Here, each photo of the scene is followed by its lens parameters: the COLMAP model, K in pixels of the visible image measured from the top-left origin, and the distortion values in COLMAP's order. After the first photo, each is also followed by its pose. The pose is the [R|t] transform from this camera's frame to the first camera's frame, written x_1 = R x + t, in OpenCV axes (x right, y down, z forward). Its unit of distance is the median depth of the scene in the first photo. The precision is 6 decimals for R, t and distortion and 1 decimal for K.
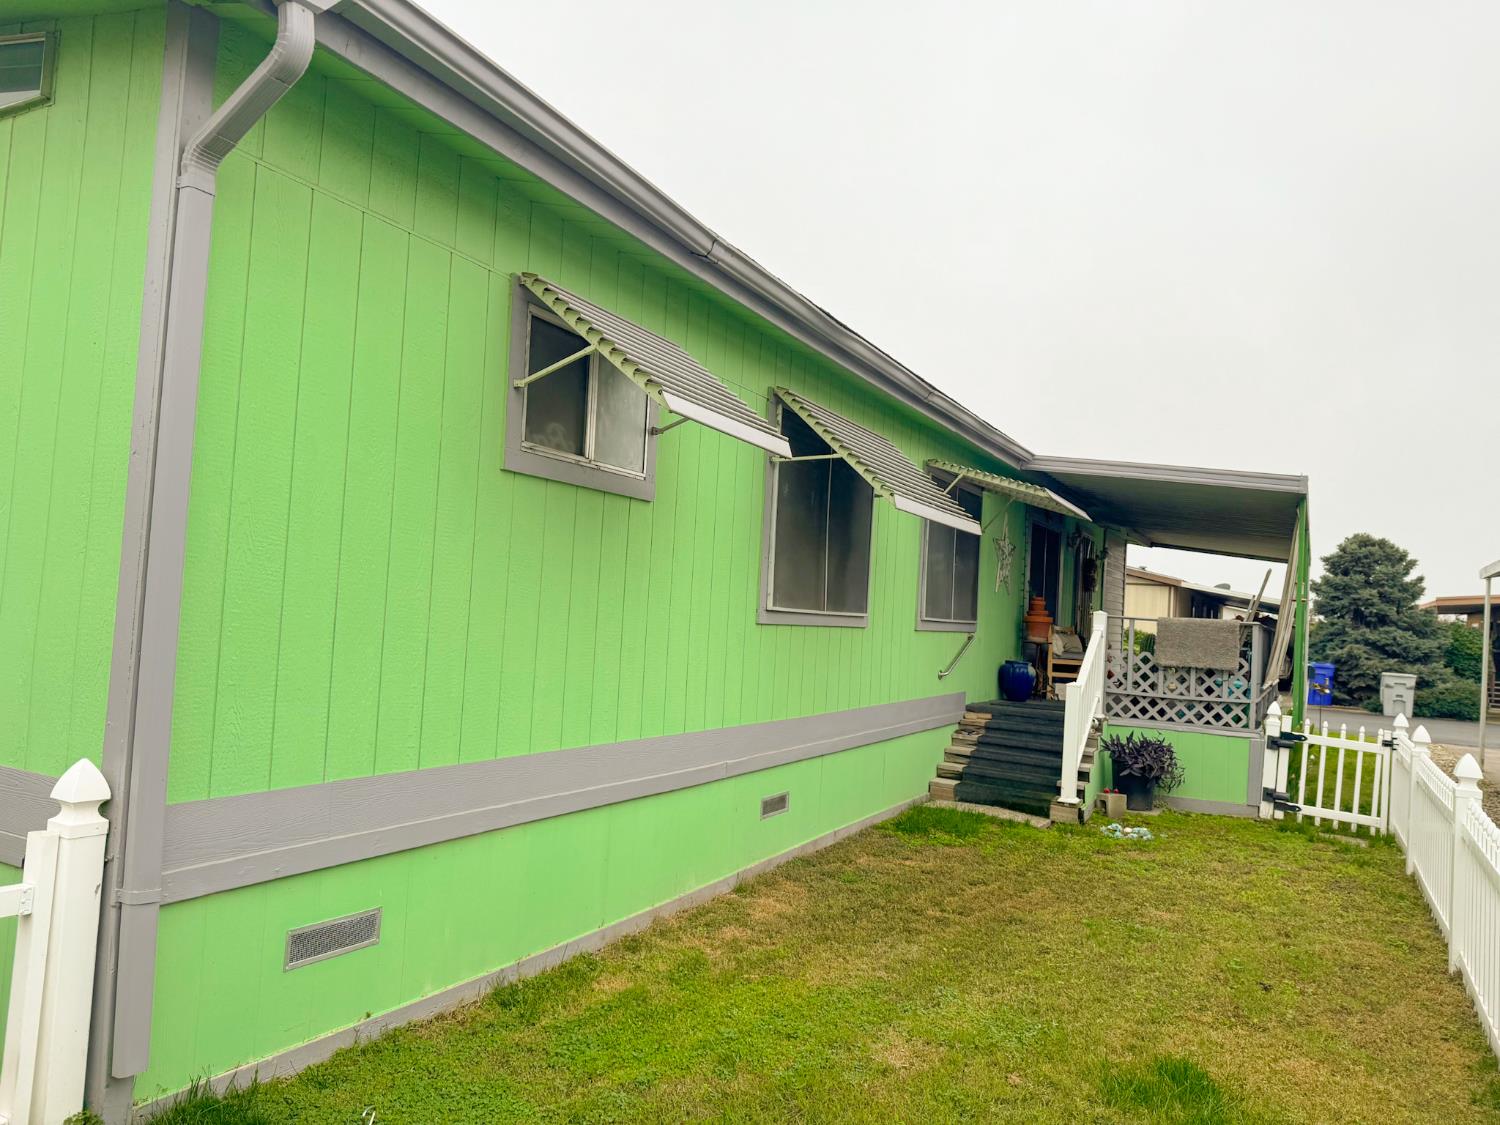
lens RADIAL K [[1041.9, 0, 749.4], [0, 1041.9, 566.0], [0, 0, 1]] dist [-0.001365, 0.000079]
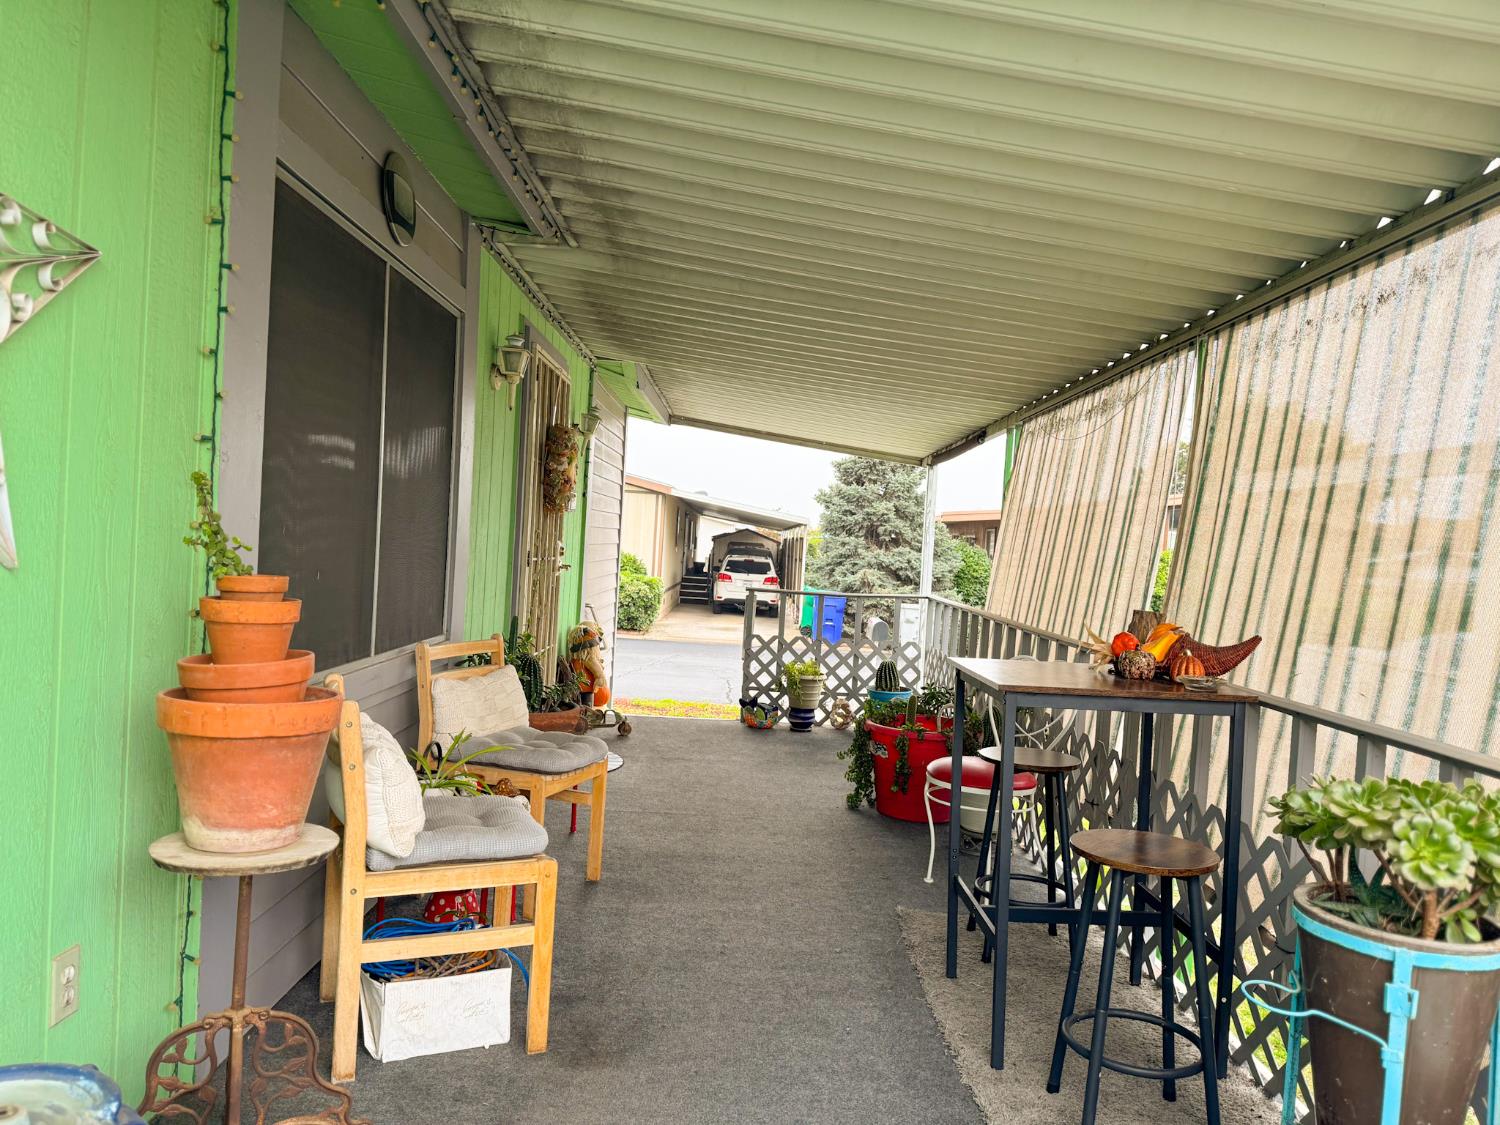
lens RADIAL K [[1041.9, 0, 748.5], [0, 1041.9, 561.4], [0, 0, 1]] dist [-0.001365, 0.000079]
pose [[0.879717, -0.013690, 0.475300, 0.105879], [-0.028370, 0.996293, 0.081207, 0.005109], [-0.474650, -0.084923, 0.876068, 0.322803]]
